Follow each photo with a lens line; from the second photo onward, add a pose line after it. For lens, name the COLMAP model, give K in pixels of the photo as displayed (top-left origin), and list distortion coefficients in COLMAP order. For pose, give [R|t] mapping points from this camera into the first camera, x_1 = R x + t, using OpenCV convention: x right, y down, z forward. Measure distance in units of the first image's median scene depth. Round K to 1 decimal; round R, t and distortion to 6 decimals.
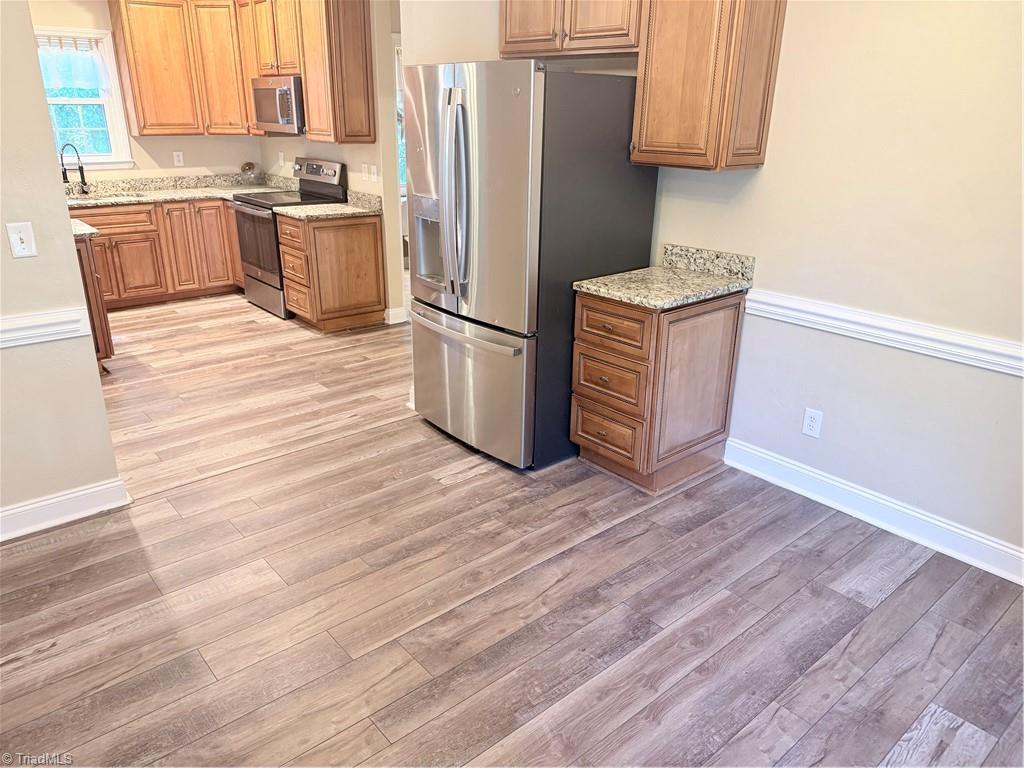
lens RADIAL K [[718.2, 0, 510.1], [0, 718.2, 381.5], [0, 0, 1]] dist [0.030592, -0.031771]
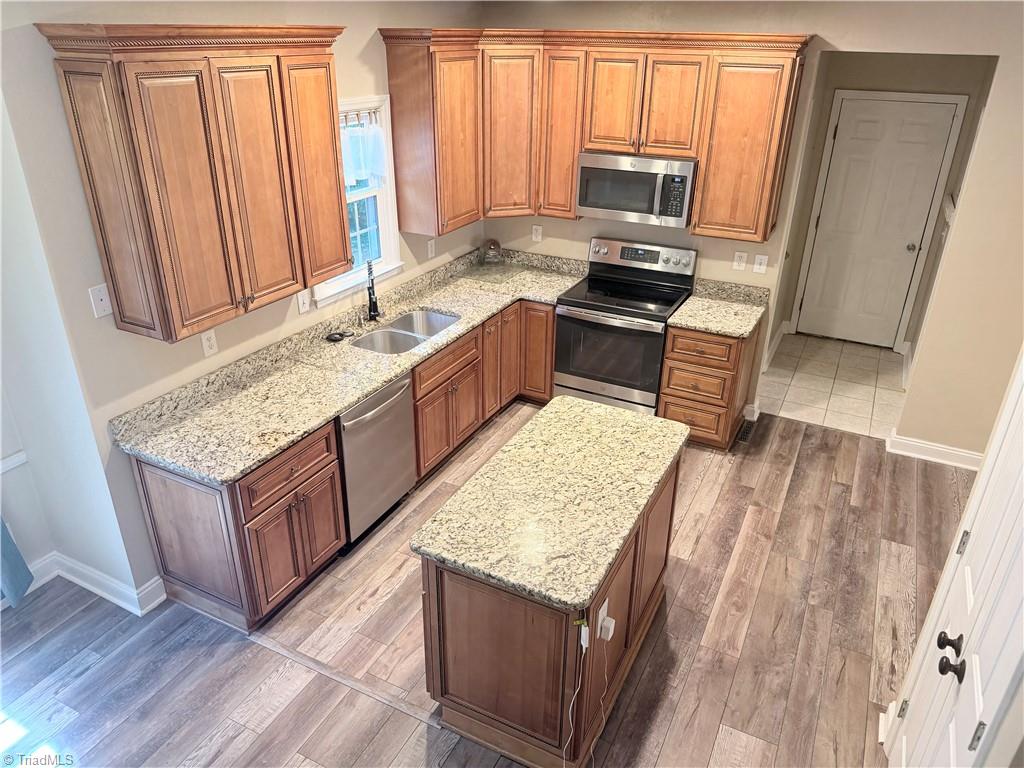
lens RADIAL K [[718.2, 0, 515.3], [0, 718.2, 379.7], [0, 0, 1]] dist [0.030592, -0.031771]
pose [[0.920776, -0.171383, 0.350427, -0.796488], [0.137292, 0.983221, 0.120116, -0.297857], [-0.365133, -0.062489, 0.928856, 0.290241]]
